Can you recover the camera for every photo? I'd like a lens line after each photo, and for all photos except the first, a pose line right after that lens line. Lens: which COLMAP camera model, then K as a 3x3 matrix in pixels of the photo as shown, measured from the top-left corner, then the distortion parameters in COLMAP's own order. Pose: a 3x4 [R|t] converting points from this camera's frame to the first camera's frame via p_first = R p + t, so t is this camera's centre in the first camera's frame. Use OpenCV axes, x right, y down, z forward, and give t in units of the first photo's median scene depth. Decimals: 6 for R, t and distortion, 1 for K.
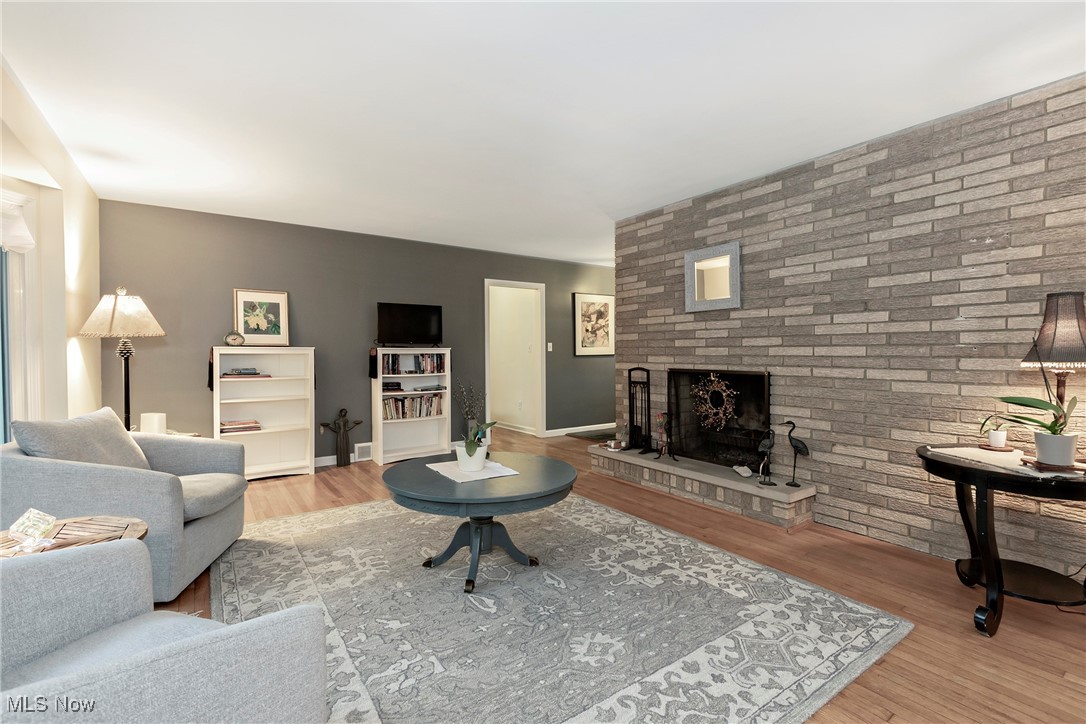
lens RADIAL K [[476.2, 0, 529.0], [0, 476.2, 360.2], [0, 0, 1]] dist [0.000419, 0.000096]
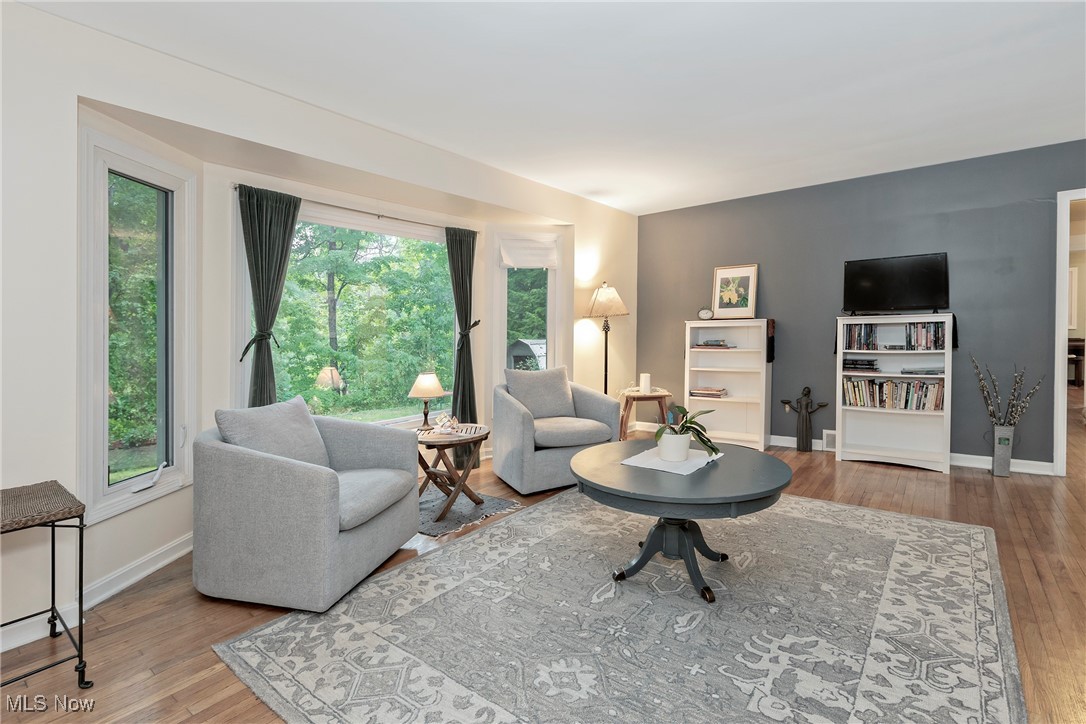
lens RADIAL K [[534.1, 0, 579.8], [0, 534.1, 334.9], [0, 0, 1]] dist [0.020214, -0.012654]
pose [[0.316555, -0.001389, -0.948573, 0.459931], [0.010762, 0.999940, 0.002127, -0.001207], [0.948513, -0.010882, 0.316551, 0.319944]]
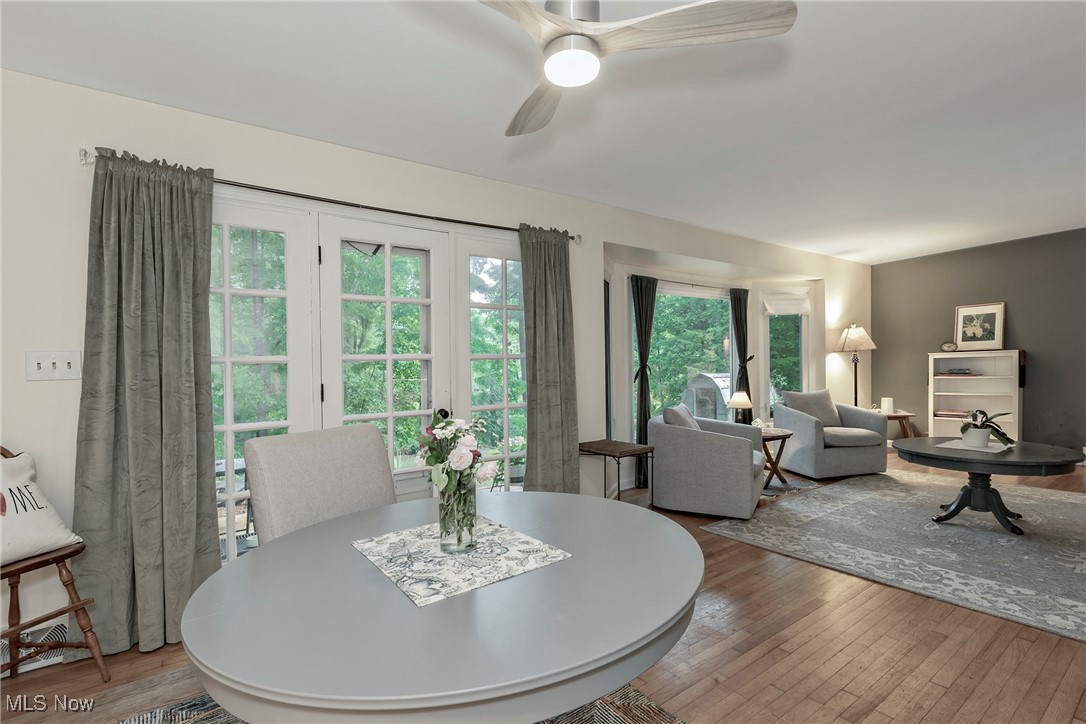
lens RADIAL K [[513.1, 0, 541.8], [0, 513.1, 371.0], [0, 0, 1]] dist [0.001201, -0.000304]
pose [[-0.011584, -0.002492, -0.999930, 0.778864], [0.019004, 0.999816, -0.002712, 0.004448], [0.999752, -0.019034, -0.011534, -0.094560]]
